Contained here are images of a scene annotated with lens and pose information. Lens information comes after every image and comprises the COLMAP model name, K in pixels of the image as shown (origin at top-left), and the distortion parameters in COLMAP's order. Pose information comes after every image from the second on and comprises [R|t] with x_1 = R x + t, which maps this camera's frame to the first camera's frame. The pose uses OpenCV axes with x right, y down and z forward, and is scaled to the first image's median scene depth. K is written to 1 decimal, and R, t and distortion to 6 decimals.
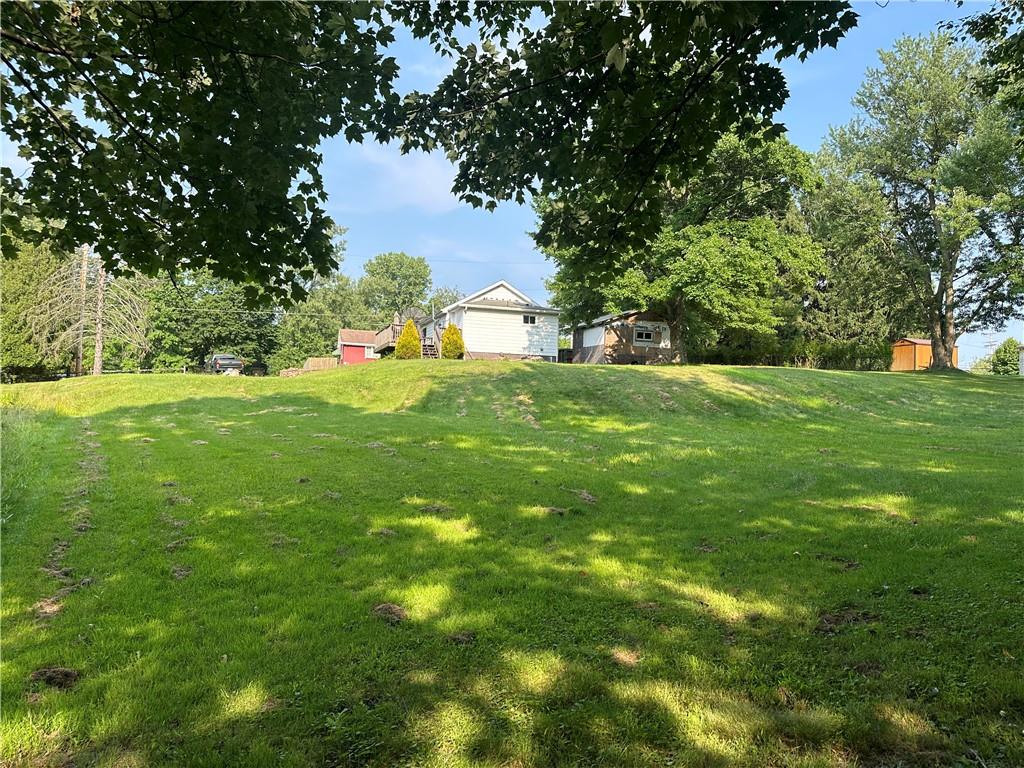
lens RADIAL K [[717.9, 0, 511.9], [0, 717.9, 385.8], [0, 0, 1]] dist [0.001404, 0.000110]
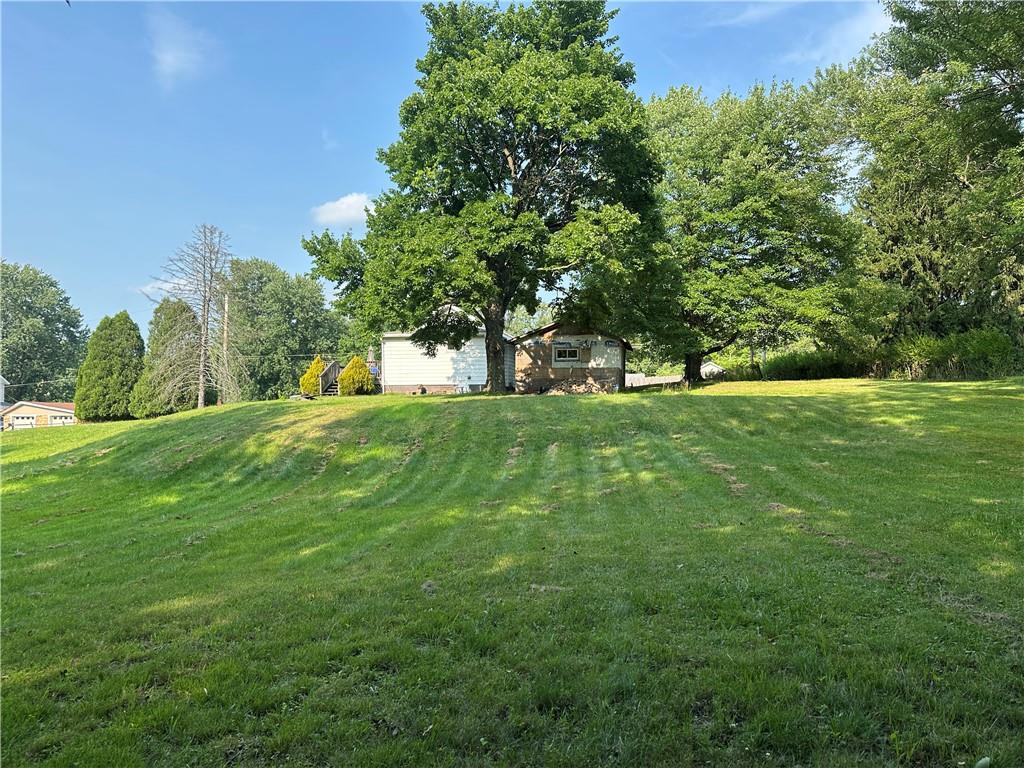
lens RADIAL K [[717.9, 0, 511.4], [0, 717.9, 383.9], [0, 0, 1]] dist [0.001404, 0.000110]
pose [[0.859595, -0.050409, -0.508483, 0.537209], [0.040952, 0.998717, -0.029779, -0.015367], [0.509332, 0.004775, 0.860557, 0.279691]]
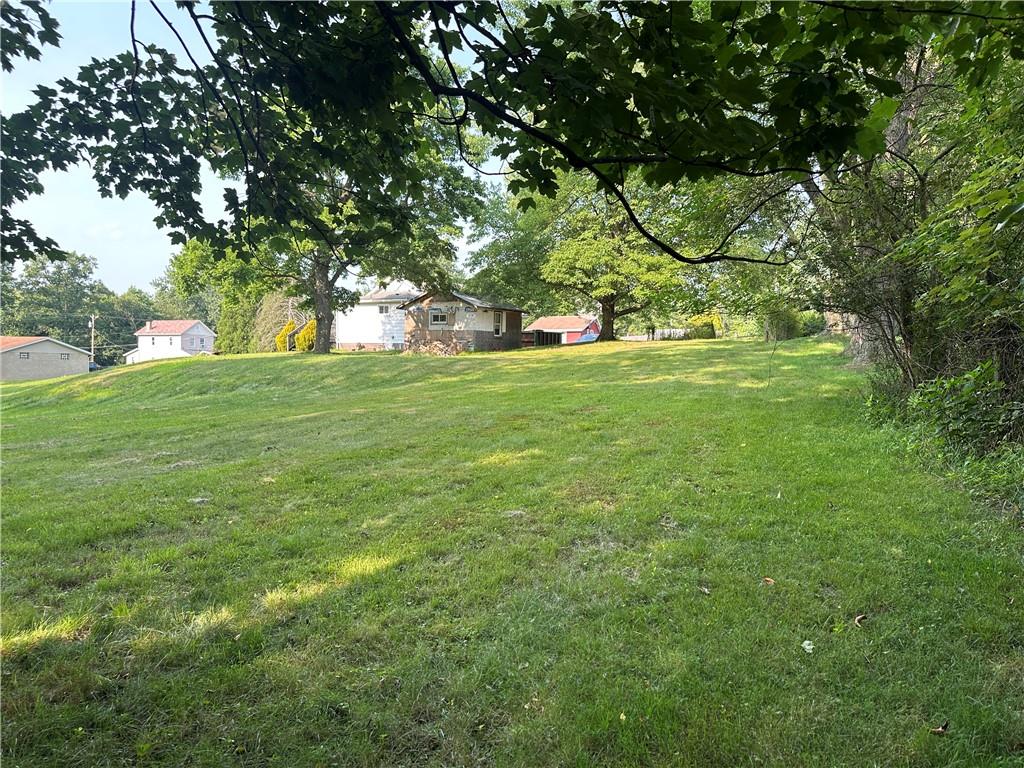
lens RADIAL K [[717.9, 0, 512.5], [0, 717.9, 382.8], [0, 0, 1]] dist [0.001404, 0.000110]
pose [[0.639021, 0.005482, -0.769170, 0.962013], [0.020135, 0.999513, 0.023852, -0.006758], [0.768926, -0.030729, 0.638599, 0.477262]]
